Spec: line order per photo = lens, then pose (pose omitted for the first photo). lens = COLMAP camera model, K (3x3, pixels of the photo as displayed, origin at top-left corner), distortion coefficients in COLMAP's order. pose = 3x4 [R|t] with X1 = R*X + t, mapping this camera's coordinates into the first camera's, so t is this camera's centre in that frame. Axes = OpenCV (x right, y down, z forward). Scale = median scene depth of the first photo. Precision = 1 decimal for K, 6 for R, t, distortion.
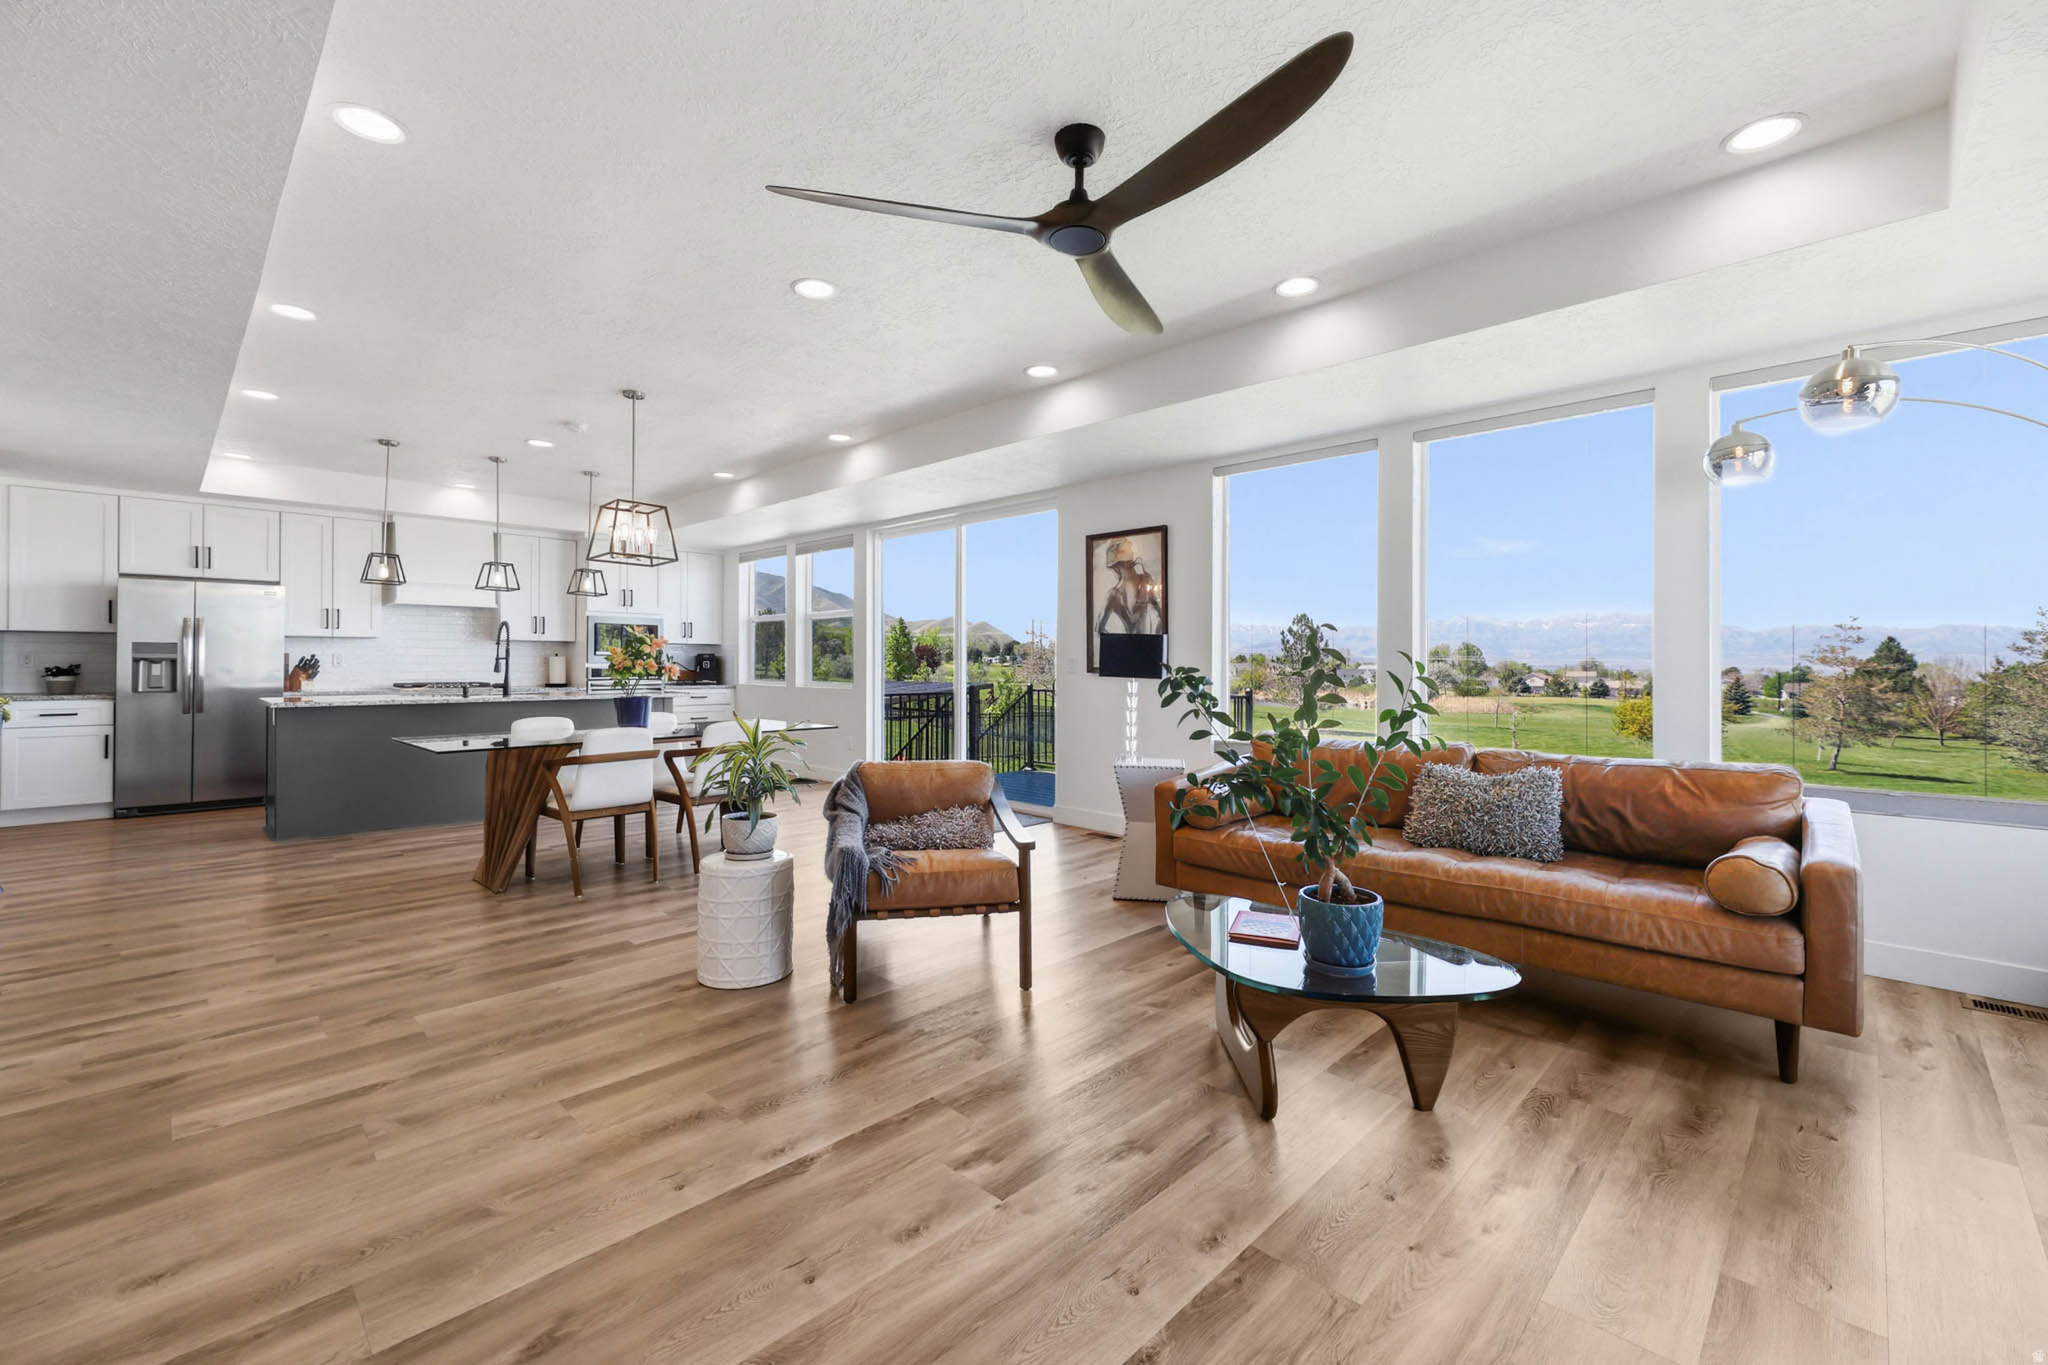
lens RADIAL K [[869.1, 0, 1017.0], [0, 869.1, 661.5], [0, 0, 1]] dist [-0.000558, -0.000209]
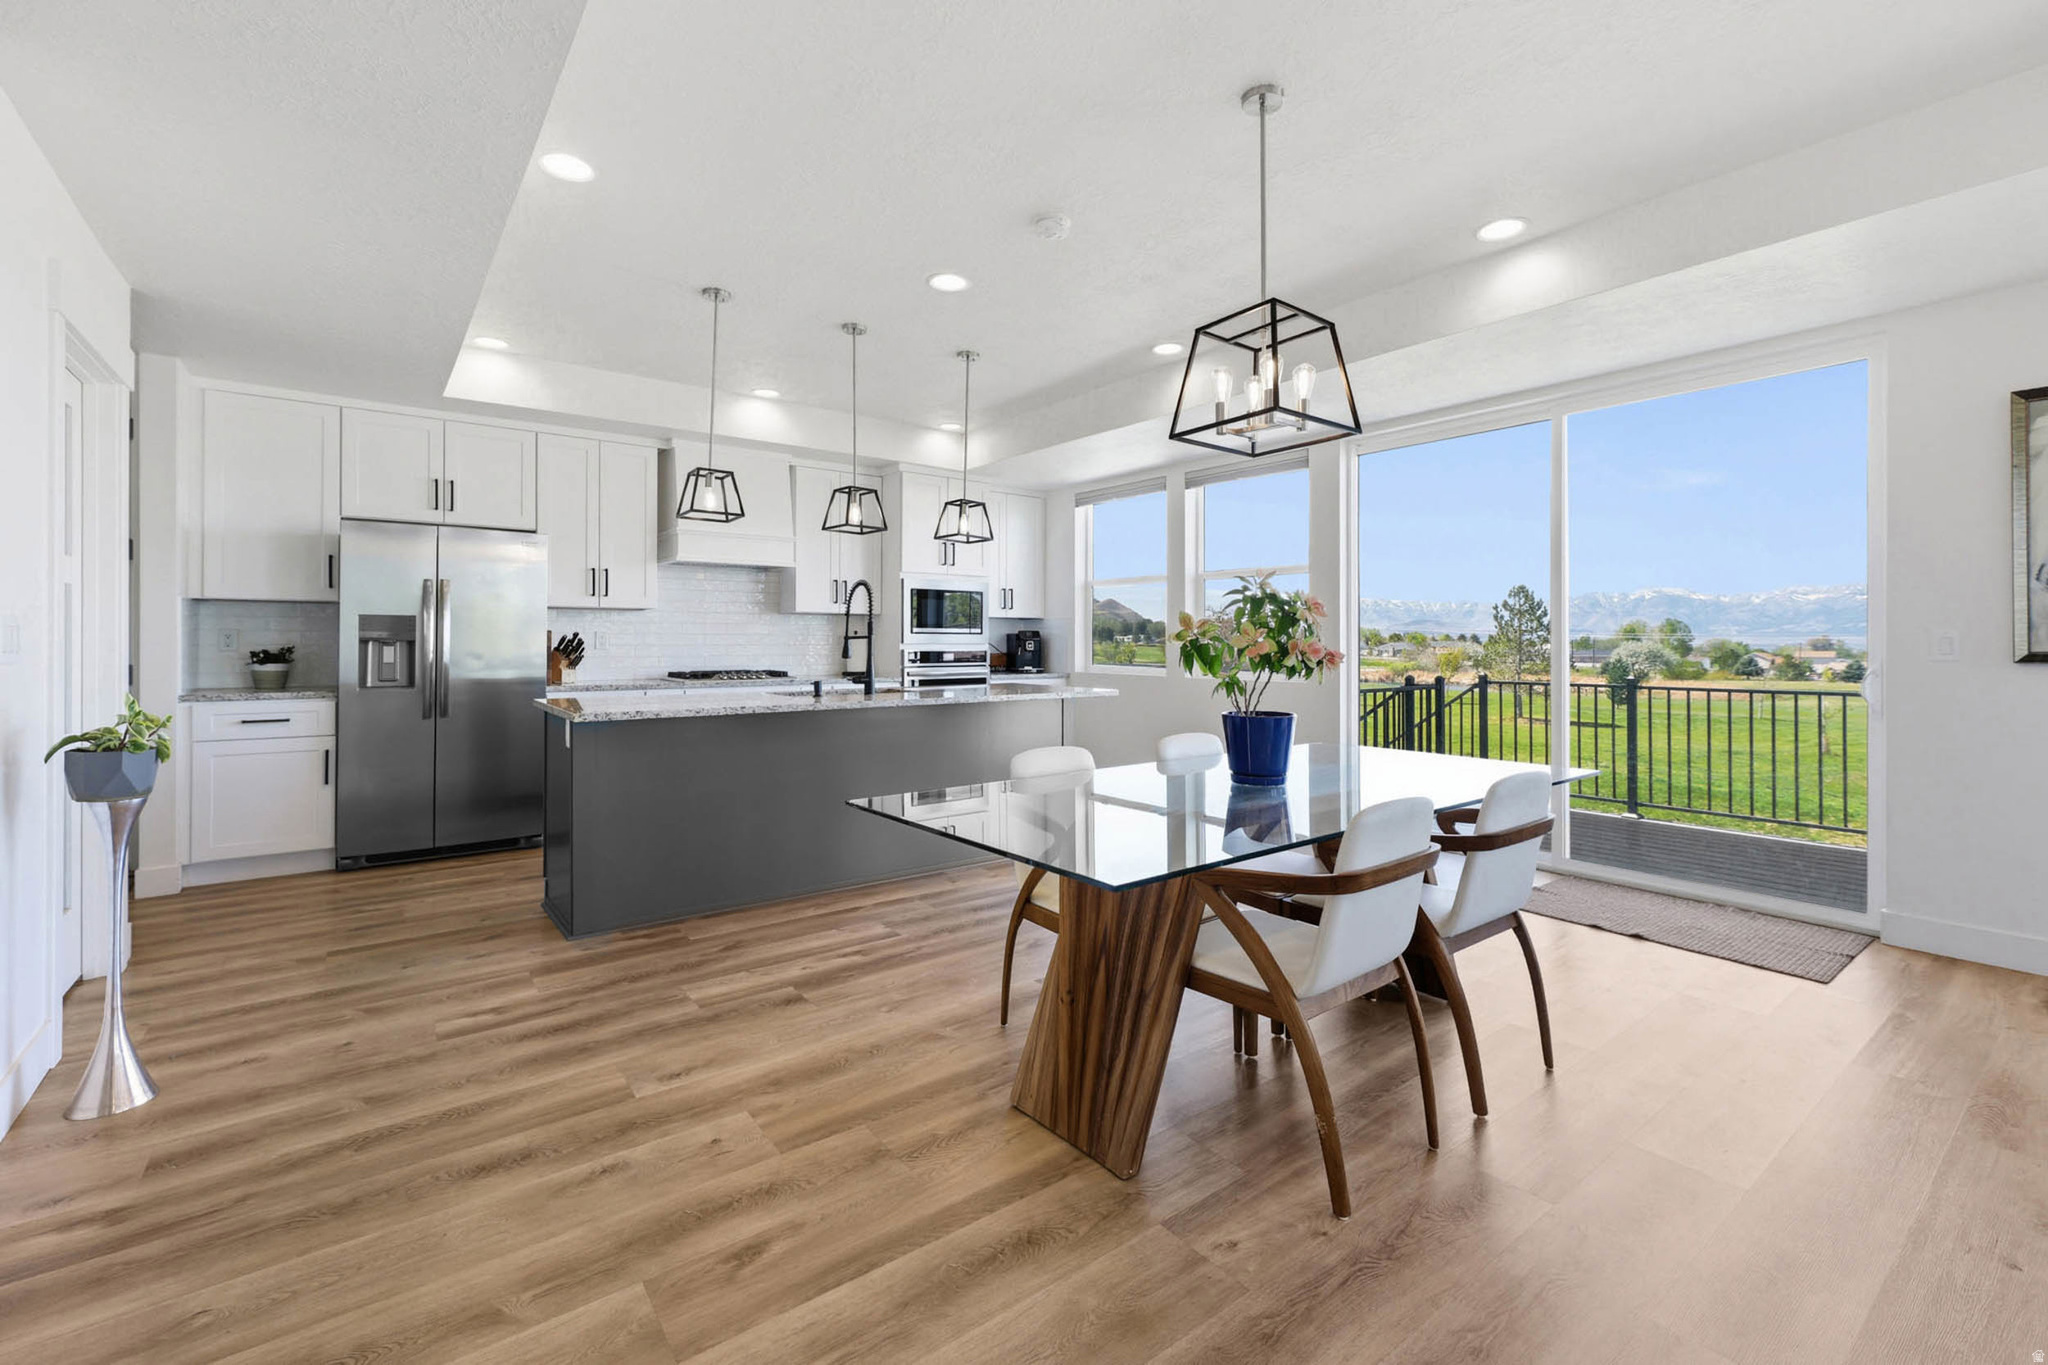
lens RADIAL K [[869.1, 0, 1013.6], [0, 869.1, 649.5], [0, 0, 1]] dist [-0.000558, -0.000209]
pose [[0.989723, -0.000458, -0.142997, -0.387579], [0.001864, 0.999951, 0.009703, 0.000207], [0.142986, -0.009869, 0.989676, 0.373739]]
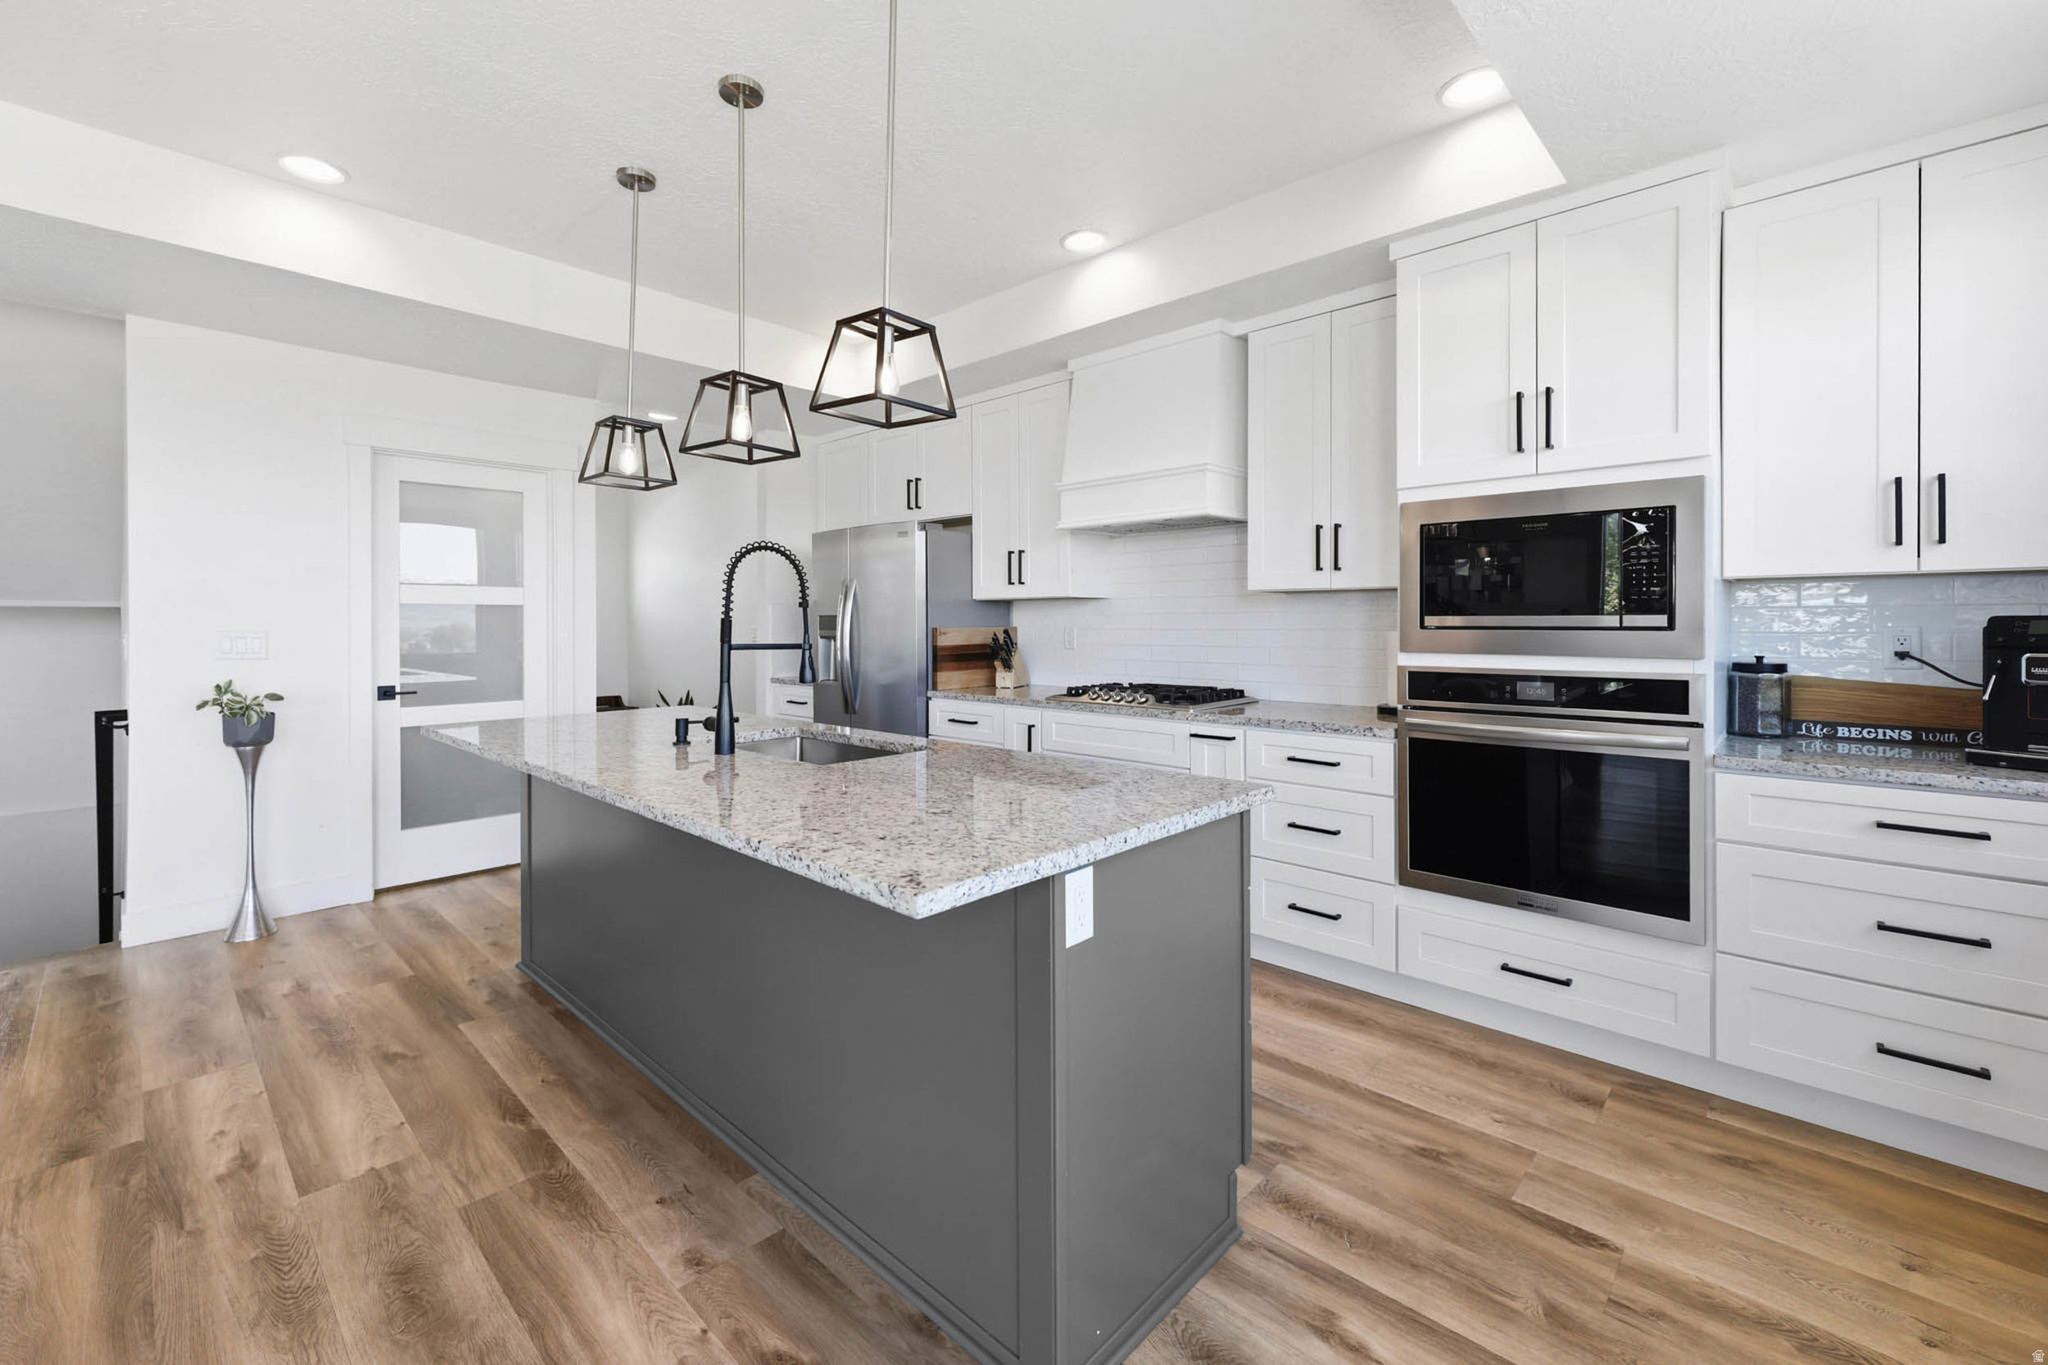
lens RADIAL K [[869.1, 0, 973.1], [0, 869.1, 617.1], [0, 0, 1]] dist [-0.000558, -0.000209]
pose [[0.018033, -0.005936, -0.999820, -0.230812], [0.009792, 0.999935, -0.005760, -0.014533], [0.999789, -0.009686, 0.018090, 1.098911]]
